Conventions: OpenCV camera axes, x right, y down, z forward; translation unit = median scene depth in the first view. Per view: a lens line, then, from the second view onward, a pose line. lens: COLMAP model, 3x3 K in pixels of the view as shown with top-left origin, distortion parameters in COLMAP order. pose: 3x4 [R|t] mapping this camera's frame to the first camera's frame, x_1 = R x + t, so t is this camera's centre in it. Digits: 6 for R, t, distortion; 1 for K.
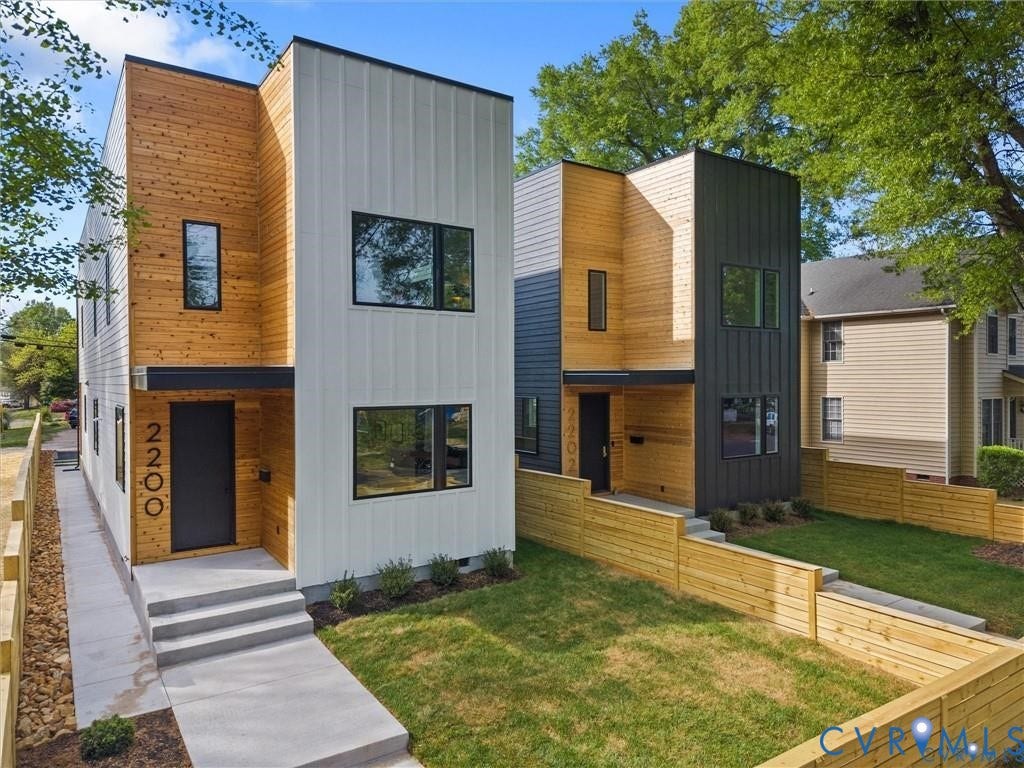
lens RADIAL K [[680.1, 0, 511.1], [0, 680.1, 365.6], [0, 0, 1]] dist [0.040320, -0.056266]
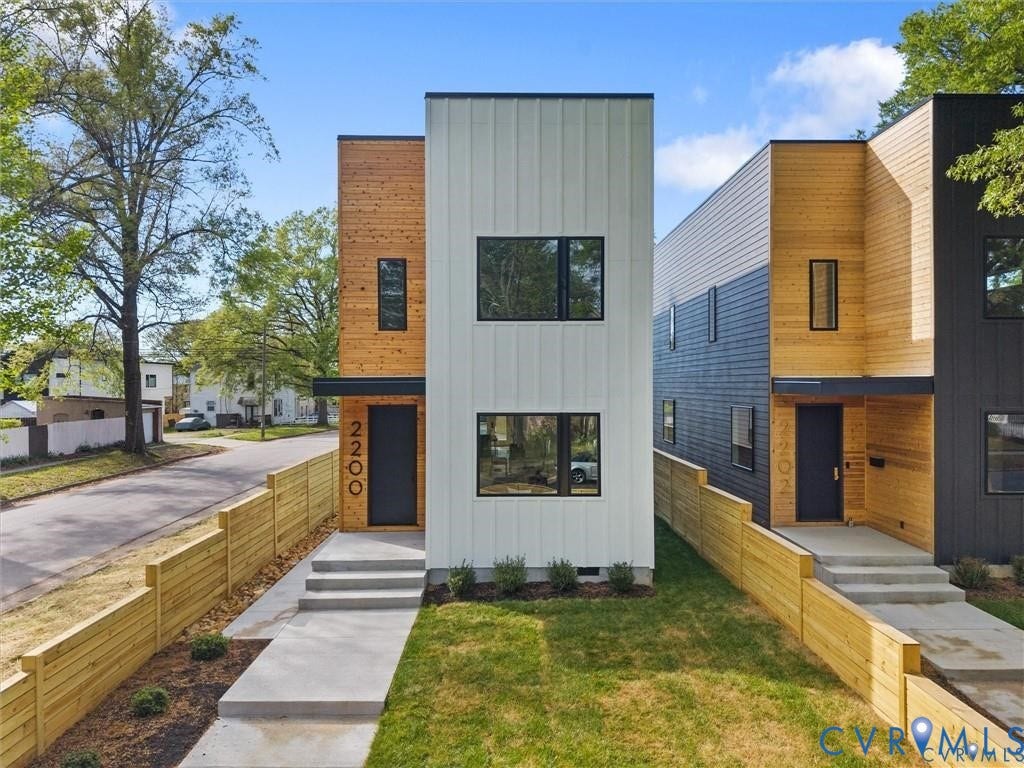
lens RADIAL K [[680.1, 0, 511.1], [0, 680.1, 365.6], [0, 0, 1]] dist [0.040320, -0.056266]
pose [[0.833767, -0.012791, -0.551969, 0.396478], [0.009222, 0.999915, -0.009242, -0.004850], [0.552040, 0.002615, 0.833814, 0.101280]]
